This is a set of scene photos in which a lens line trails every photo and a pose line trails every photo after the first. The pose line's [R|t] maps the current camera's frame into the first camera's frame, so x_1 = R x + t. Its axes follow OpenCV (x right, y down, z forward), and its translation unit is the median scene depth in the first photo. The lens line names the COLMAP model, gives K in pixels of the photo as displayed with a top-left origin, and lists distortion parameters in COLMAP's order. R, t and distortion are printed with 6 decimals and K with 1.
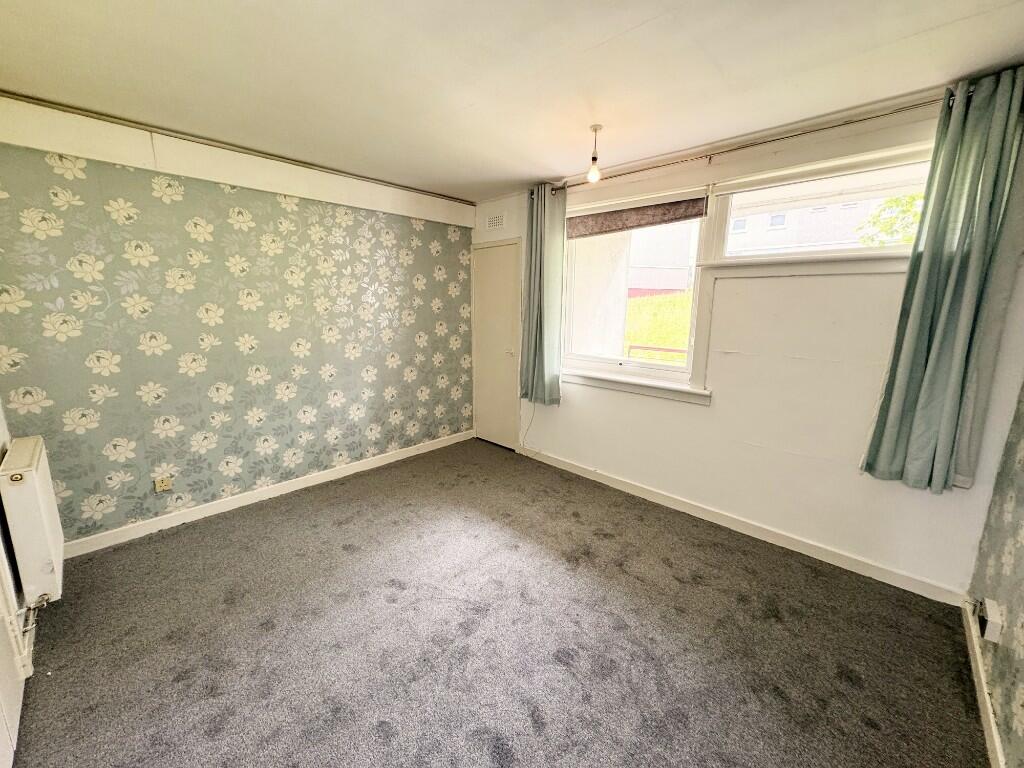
lens RADIAL K [[407.2, 0, 517.1], [0, 407.2, 382.9], [0, 0, 1]] dist [-0.009976, 0.000998]
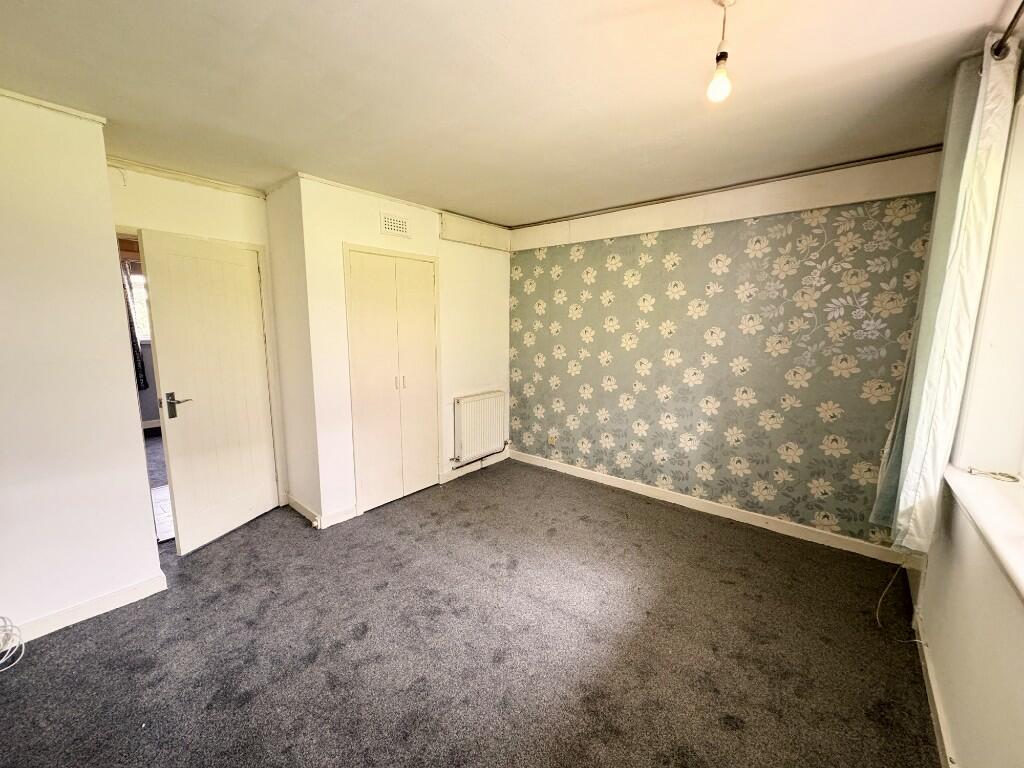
lens RADIAL K [[407.2, 0, 515.6], [0, 407.2, 385.4], [0, 0, 1]] dist [-0.009976, 0.000998]
pose [[0.060346, 0.139786, -0.988341, 0.507714], [-0.191896, 0.973301, 0.125942, -0.101067], [0.979558, 0.182059, 0.085559, 0.524546]]
